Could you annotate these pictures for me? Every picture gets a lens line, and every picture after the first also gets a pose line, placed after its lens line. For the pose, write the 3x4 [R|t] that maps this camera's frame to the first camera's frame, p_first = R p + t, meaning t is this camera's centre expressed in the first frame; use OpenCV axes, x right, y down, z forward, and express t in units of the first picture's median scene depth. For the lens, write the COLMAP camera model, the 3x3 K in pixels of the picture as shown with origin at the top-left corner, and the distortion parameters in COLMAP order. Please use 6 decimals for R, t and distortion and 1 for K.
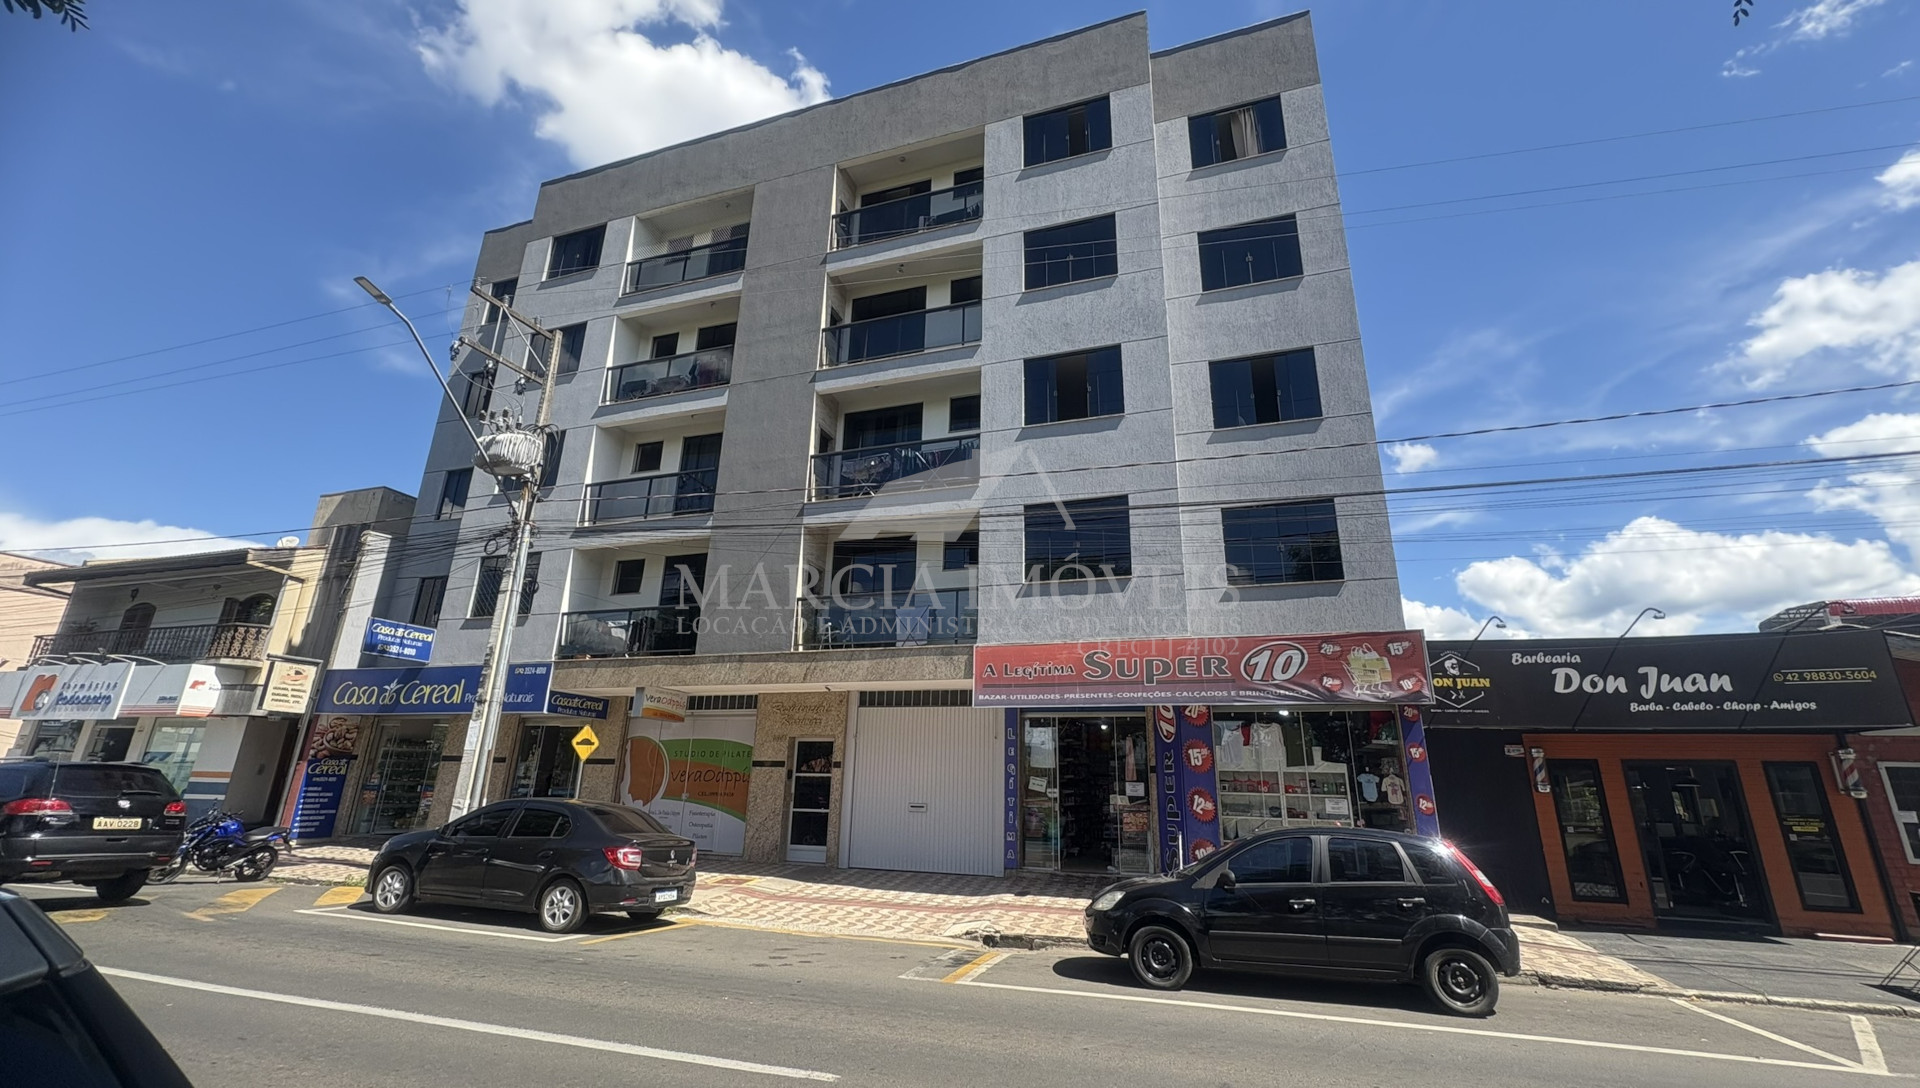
lens RADIAL K [[775.0, 0, 963.8], [0, 775.0, 541.0], [0, 0, 1]] dist [0.000785, 0.000016]
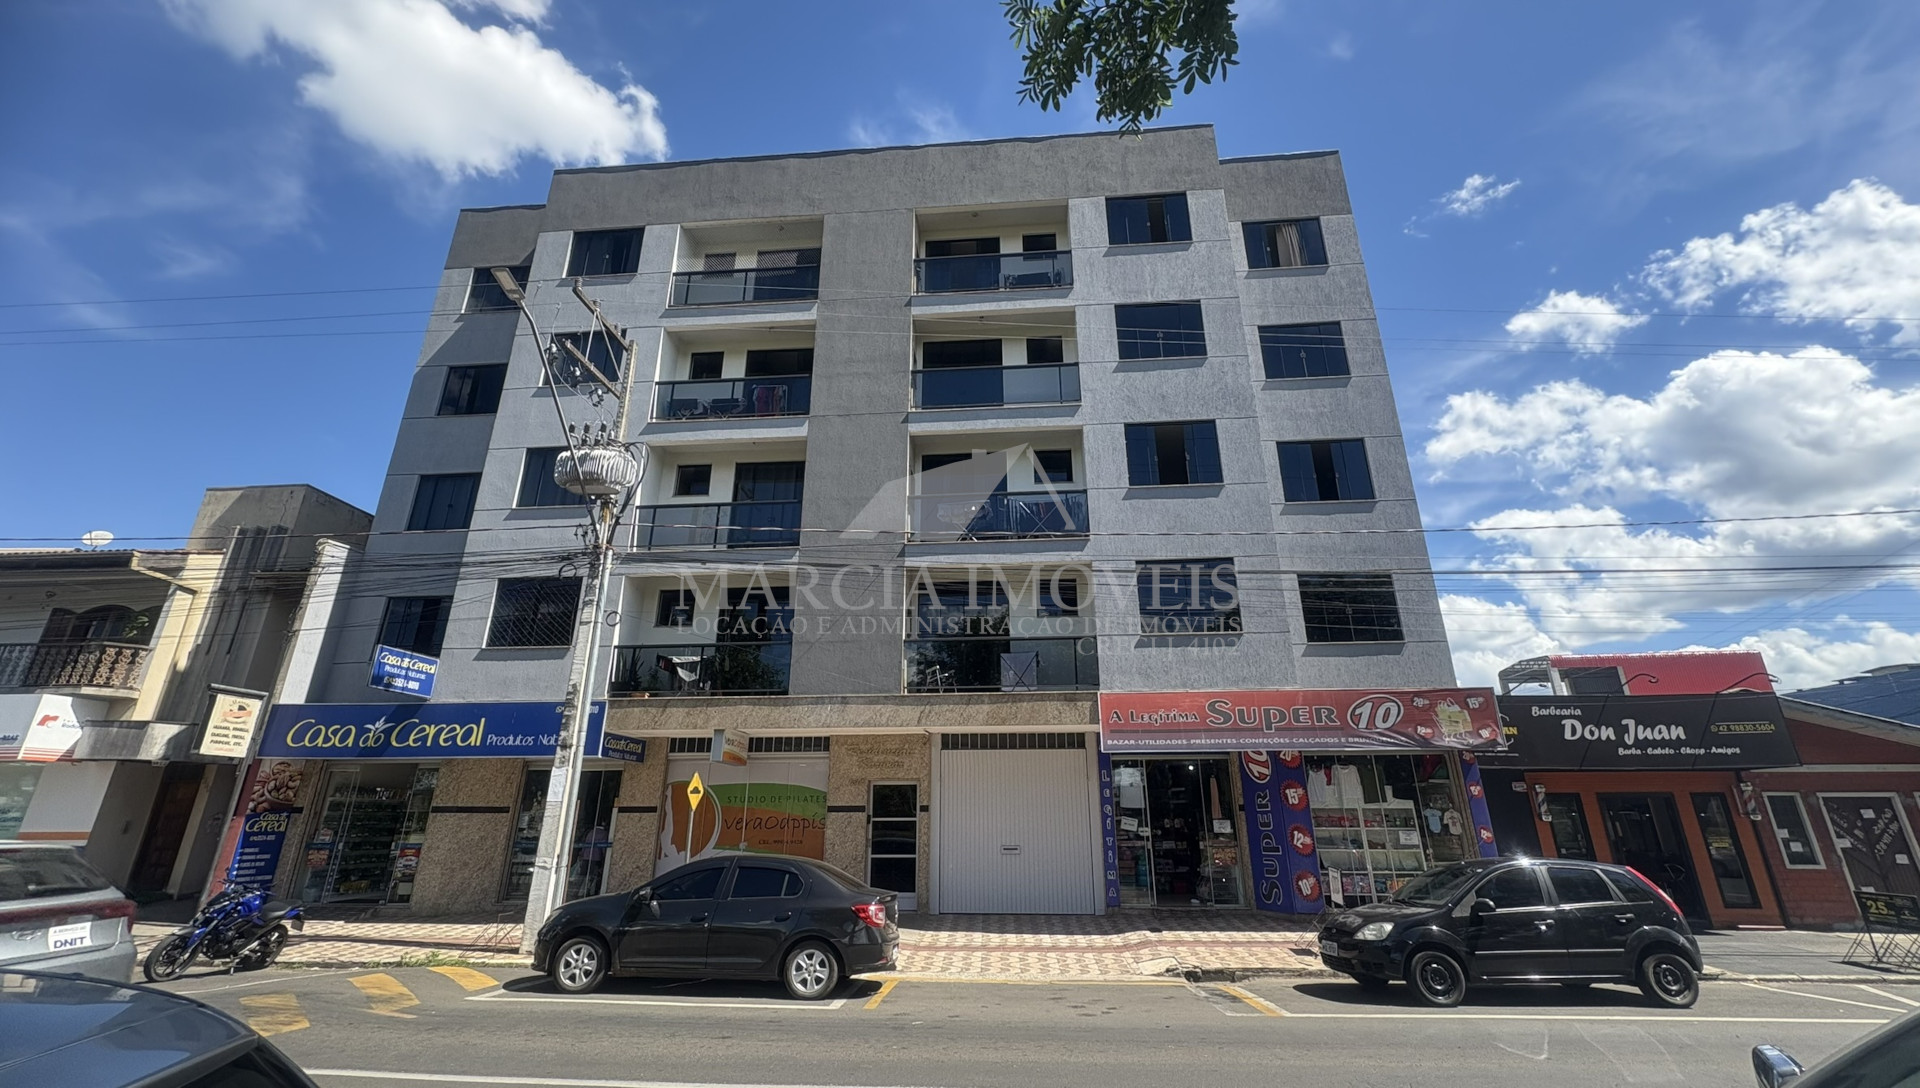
lens RADIAL K [[770.8, 0, 960.0], [0, 770.8, 544.0], [0, 0, 1]] dist [0.001317, -0.000474]
pose [[0.969984, 0.060277, 0.235581, -0.378874], [-0.051752, 0.997768, -0.042210, -0.010726], [-0.237599, 0.028751, 0.970938, 0.020104]]
